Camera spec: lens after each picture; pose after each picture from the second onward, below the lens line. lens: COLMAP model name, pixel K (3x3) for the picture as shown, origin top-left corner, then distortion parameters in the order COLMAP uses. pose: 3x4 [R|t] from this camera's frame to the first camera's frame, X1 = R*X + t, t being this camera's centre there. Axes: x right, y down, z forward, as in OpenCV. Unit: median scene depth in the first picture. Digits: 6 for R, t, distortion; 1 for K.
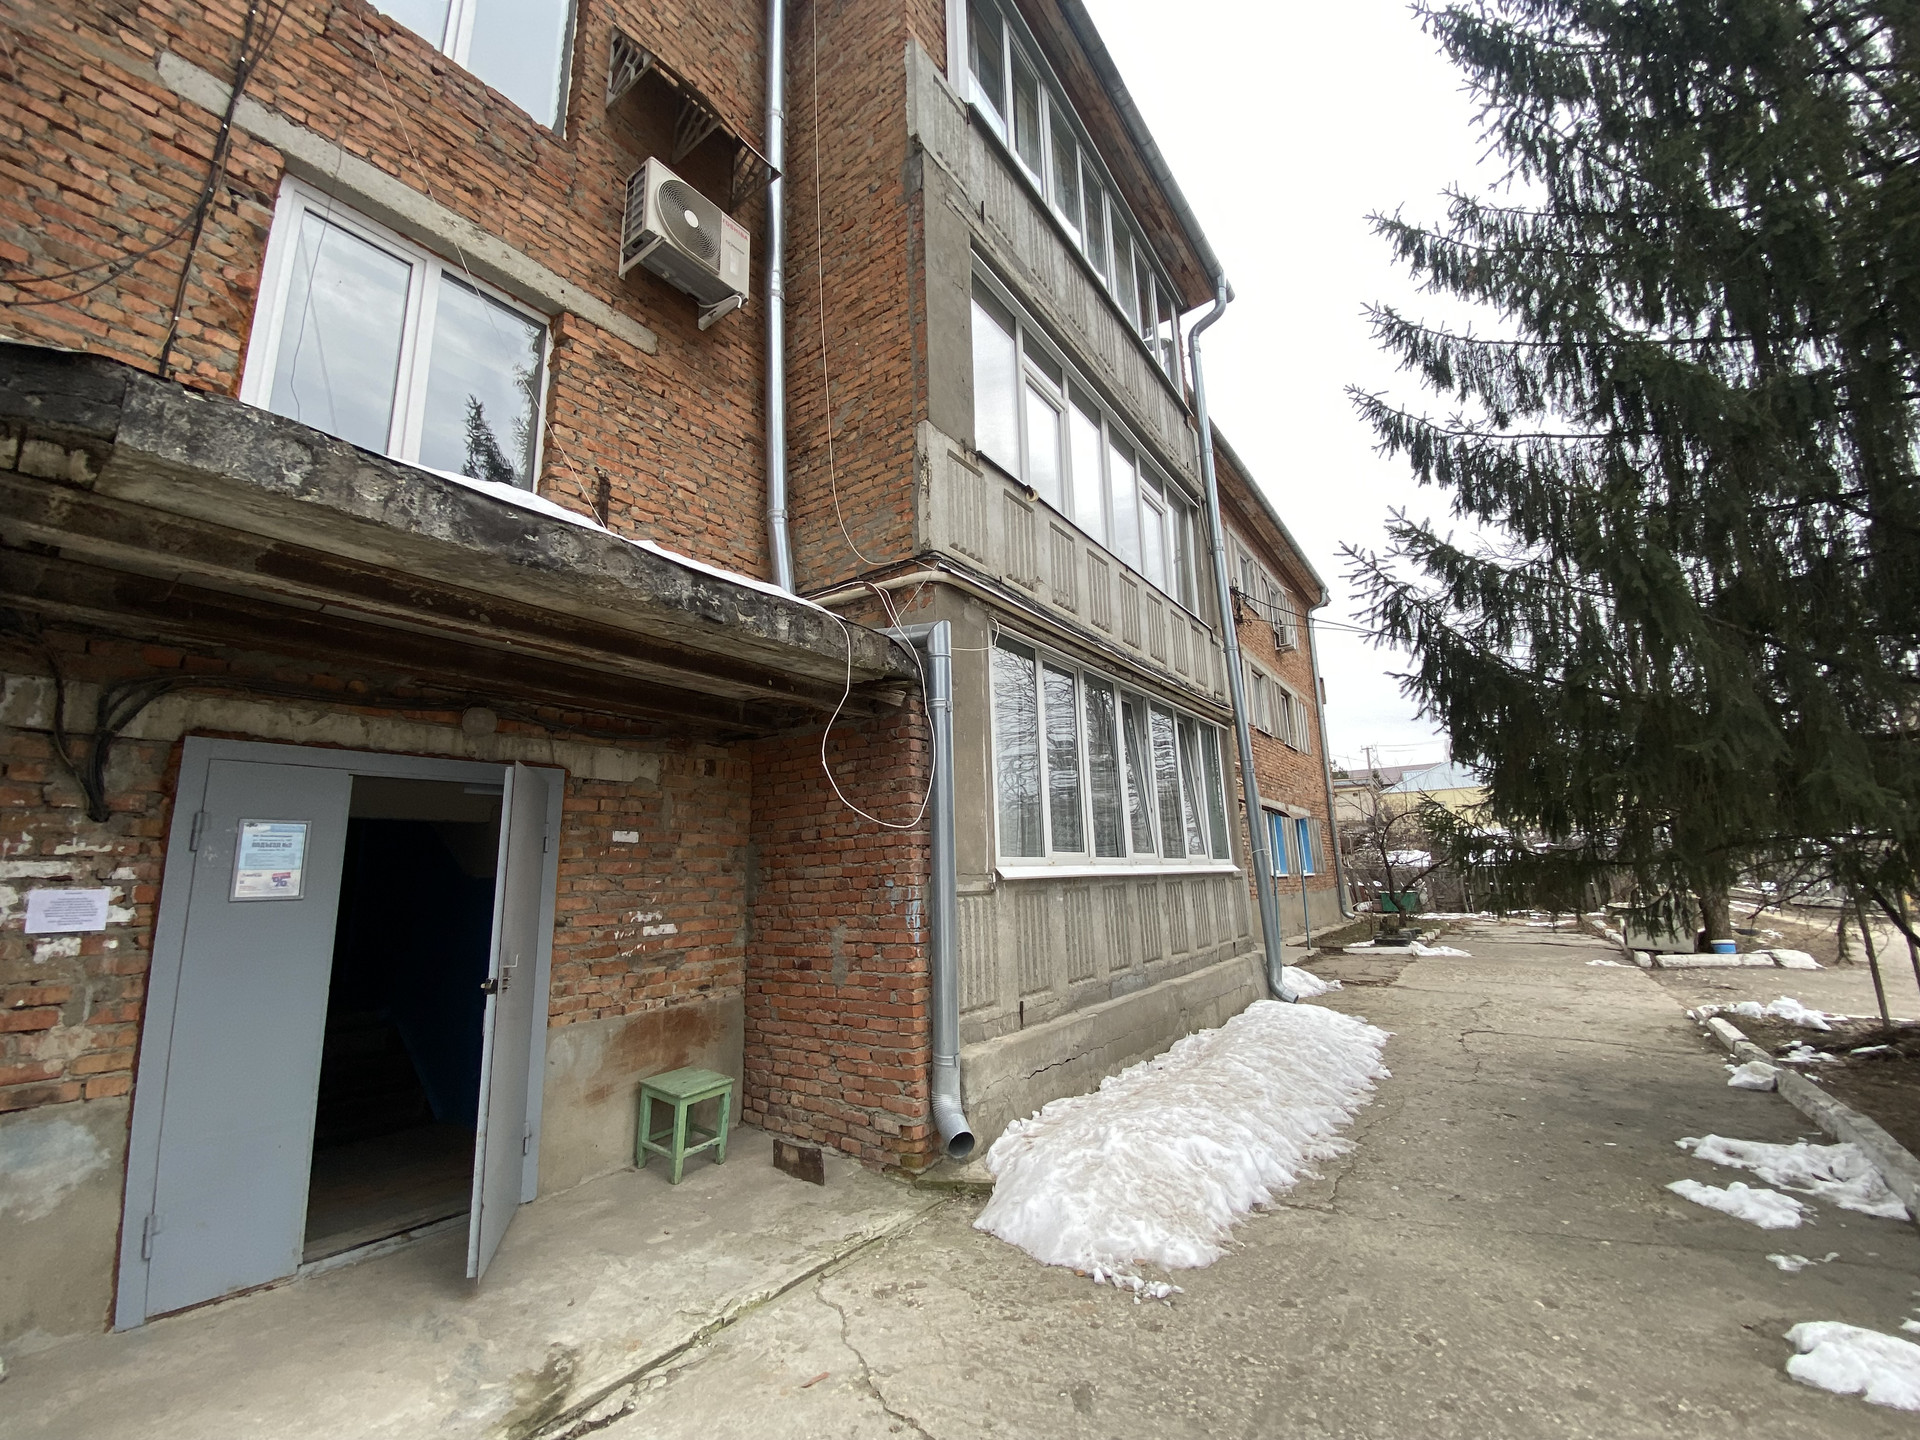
lens RADIAL K [[772.3, 0, 960.0], [0, 772.3, 720.0], [0, 0, 1]] dist [0.028473, -0.022458]
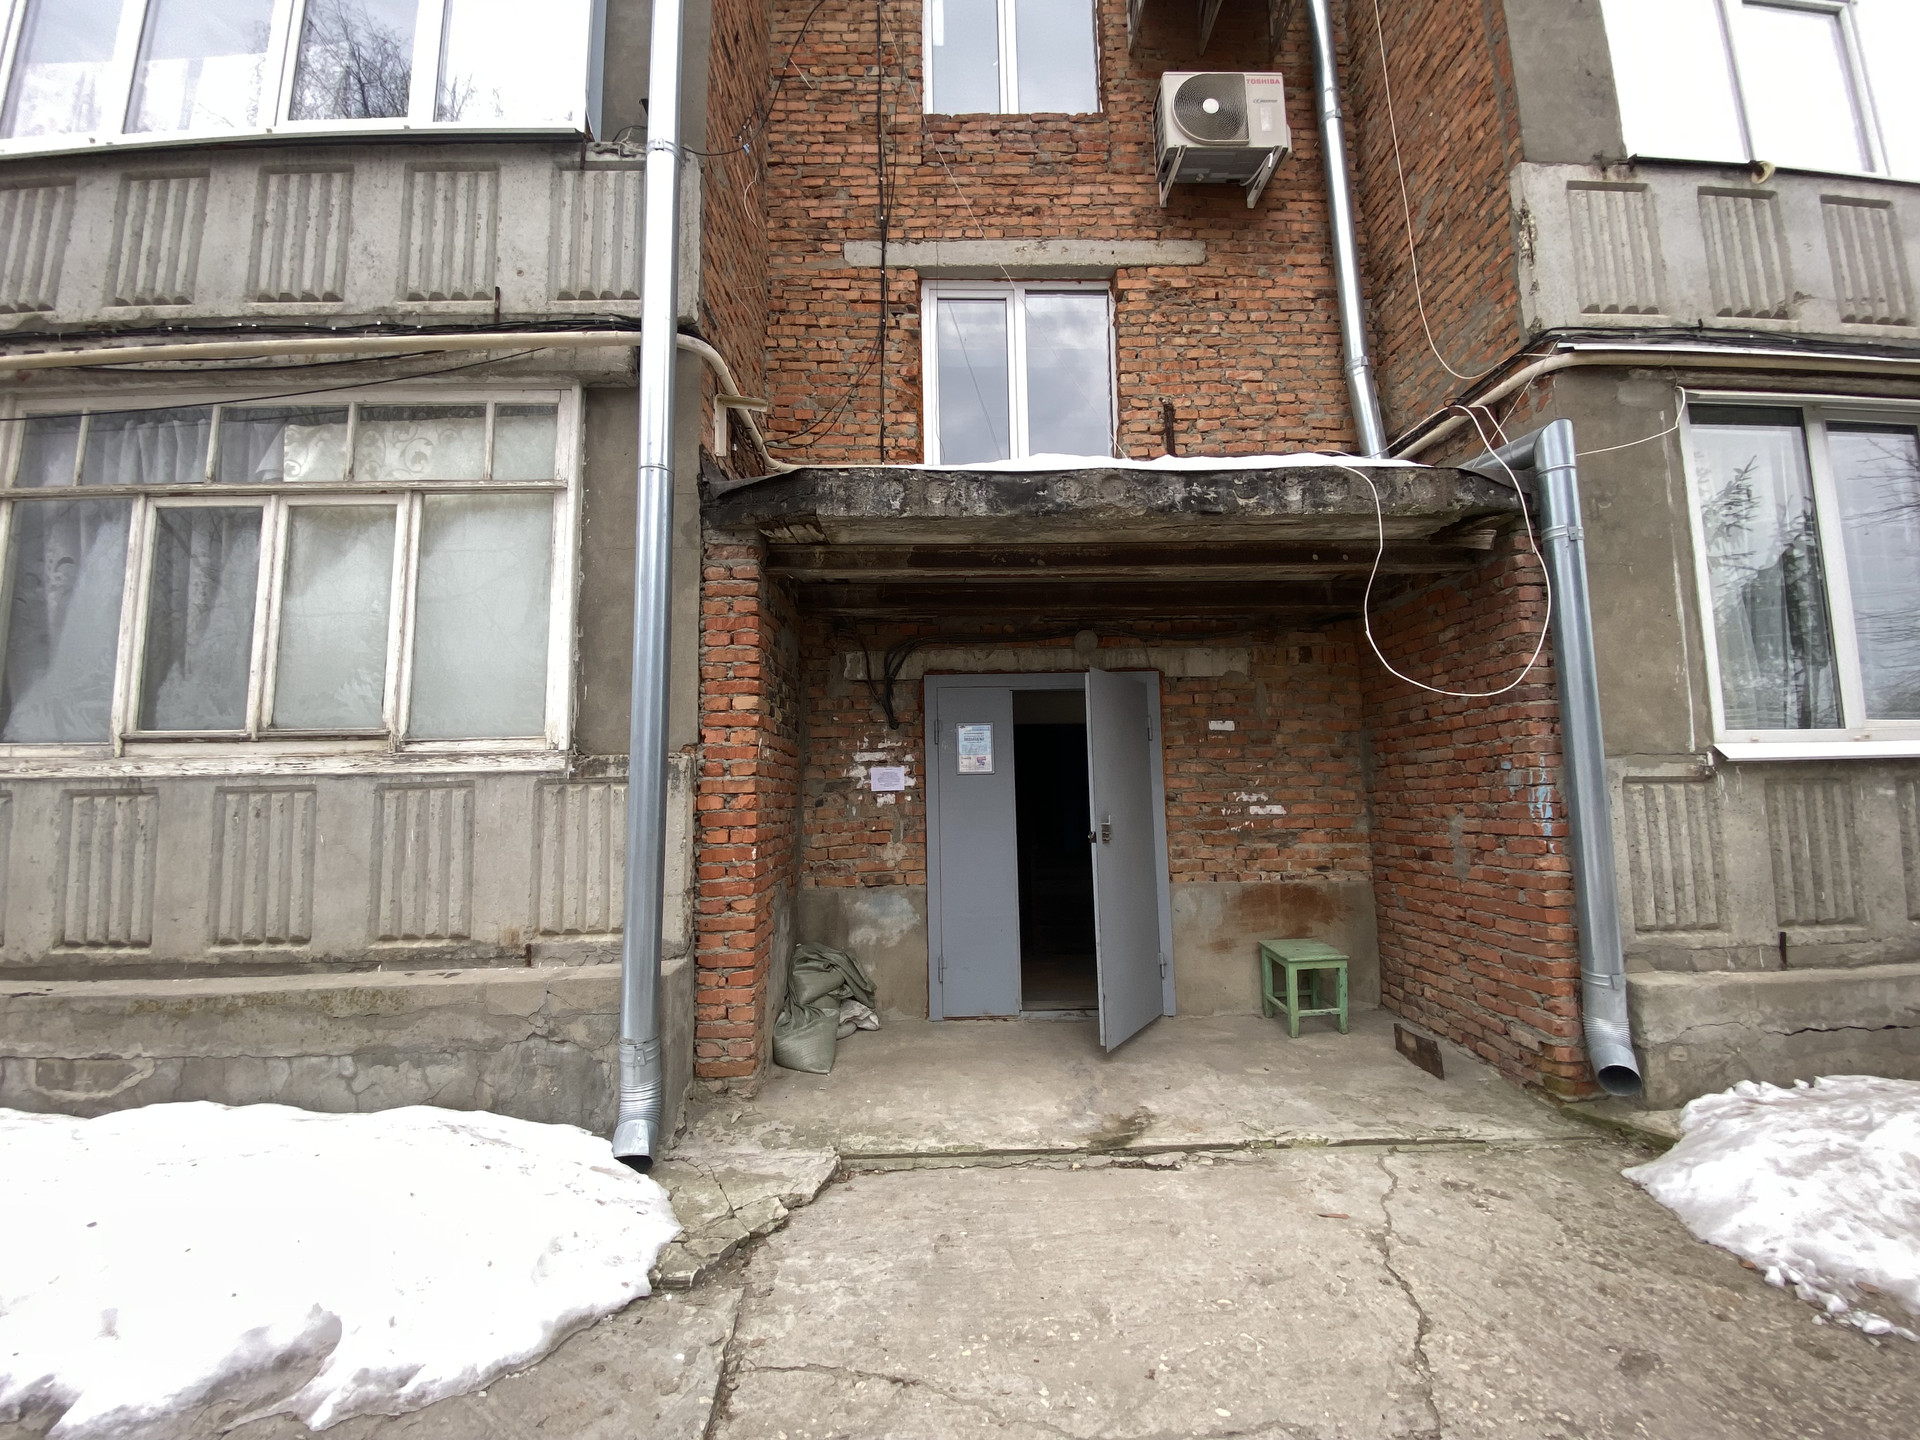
lens RADIAL K [[772.3, 0, 960.0], [0, 772.3, 720.0], [0, 0, 1]] dist [0.028473, -0.022458]
pose [[0.610614, -0.060654, -0.789602, 0.232844], [0.155324, 0.986869, 0.044308, 0.039240], [0.776547, -0.149700, 0.612017, 0.040460]]
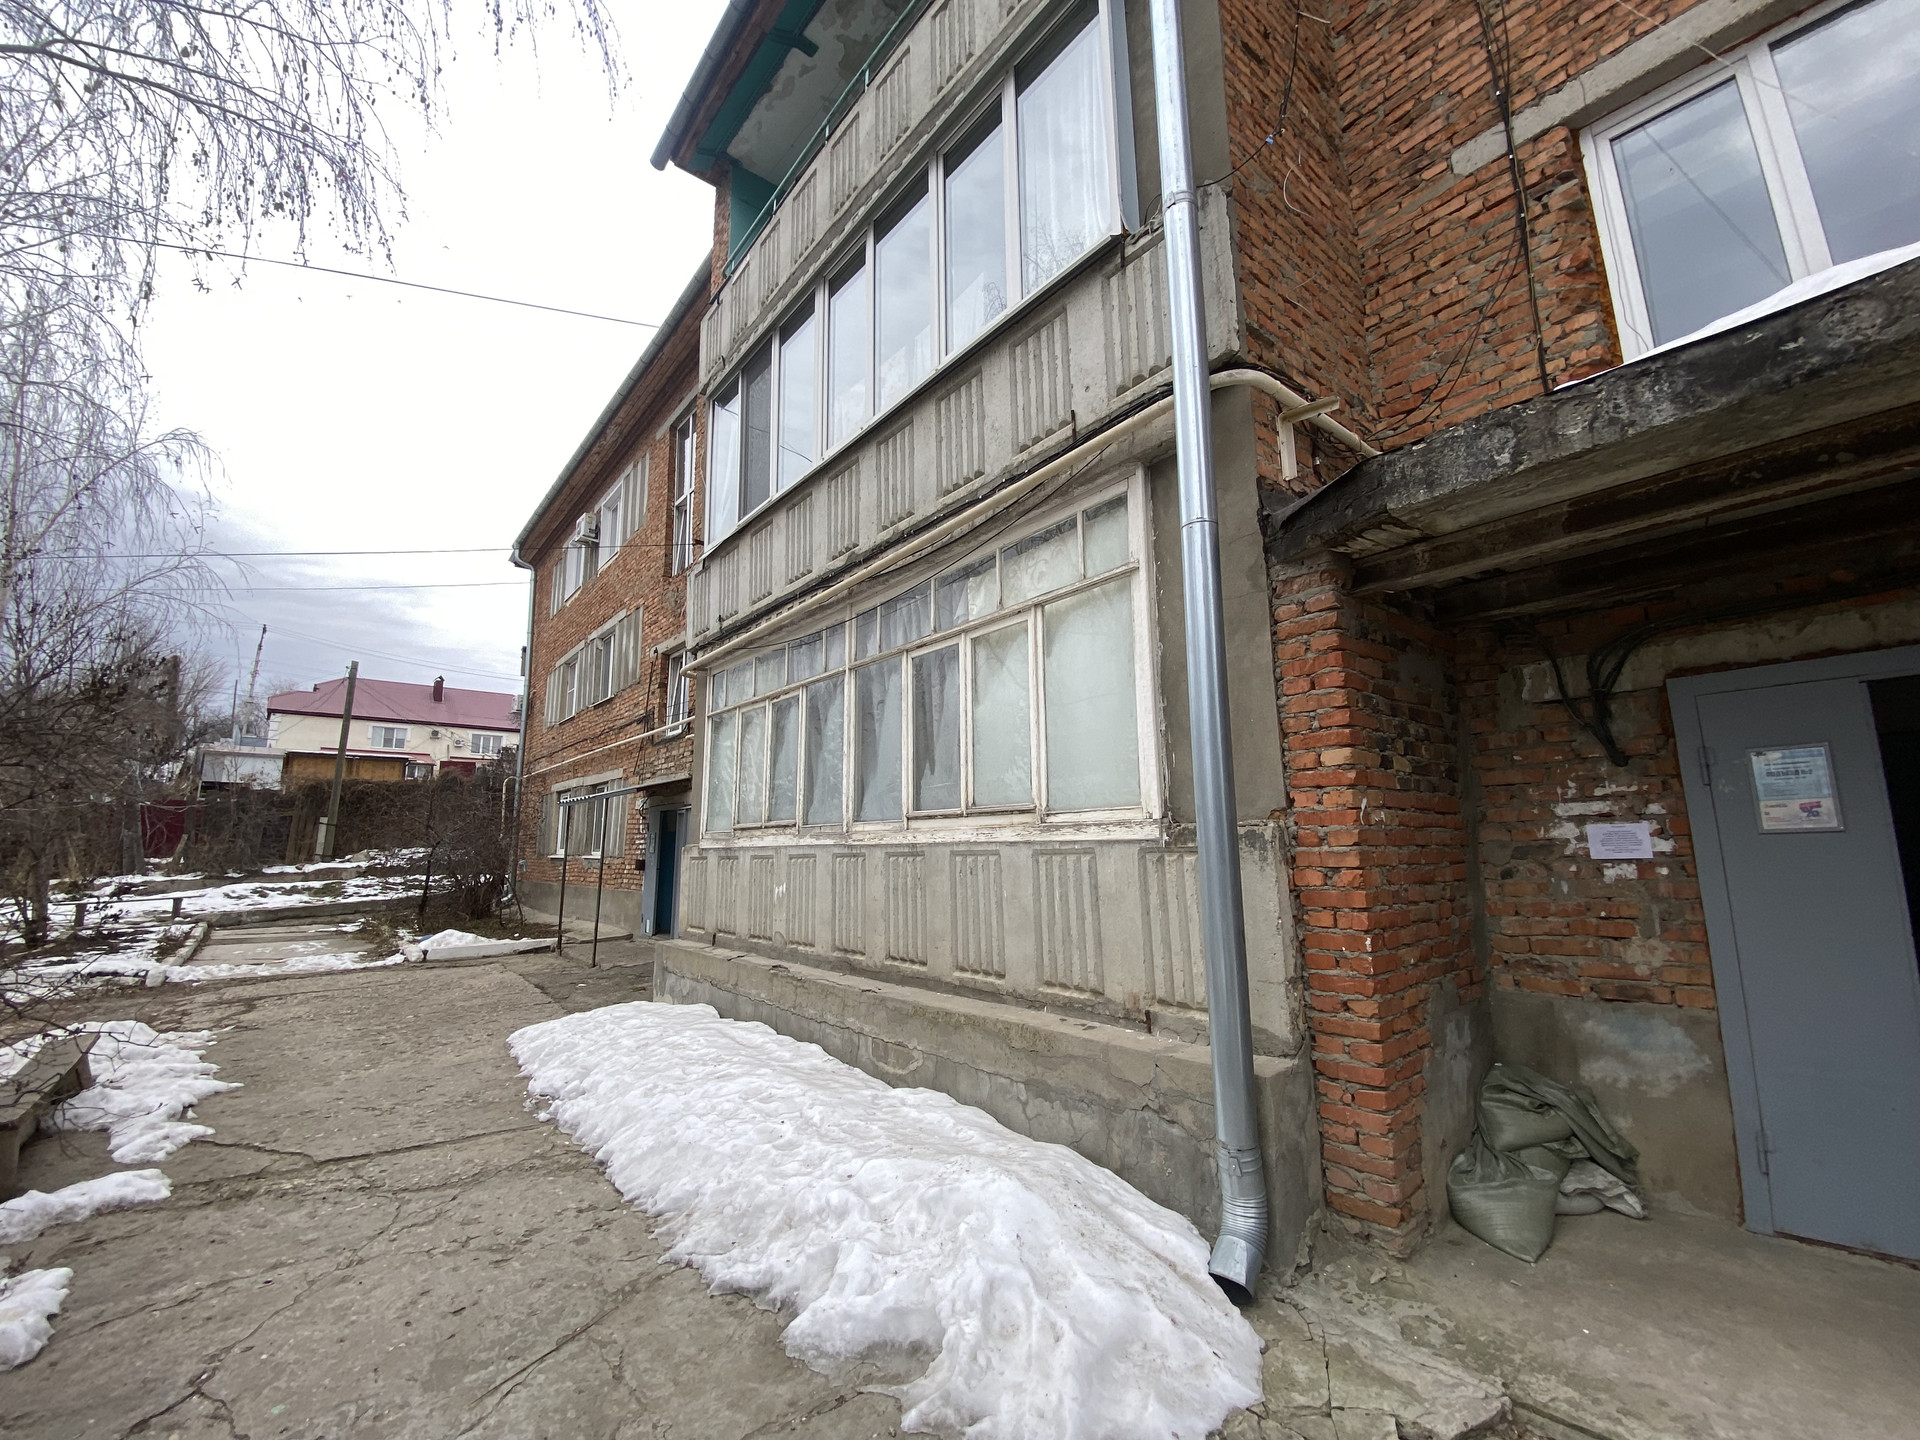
lens RADIAL K [[763.0, 0, 960.0], [0, 763.0, 720.0], [0, 0, 1]] dist [0.037513, -0.027290]
pose [[-0.247481, -0.126014, -0.960663, 0.182555], [0.212107, 0.960409, -0.180622, 0.043349], [0.945391, -0.248464, -0.210954, 0.216125]]
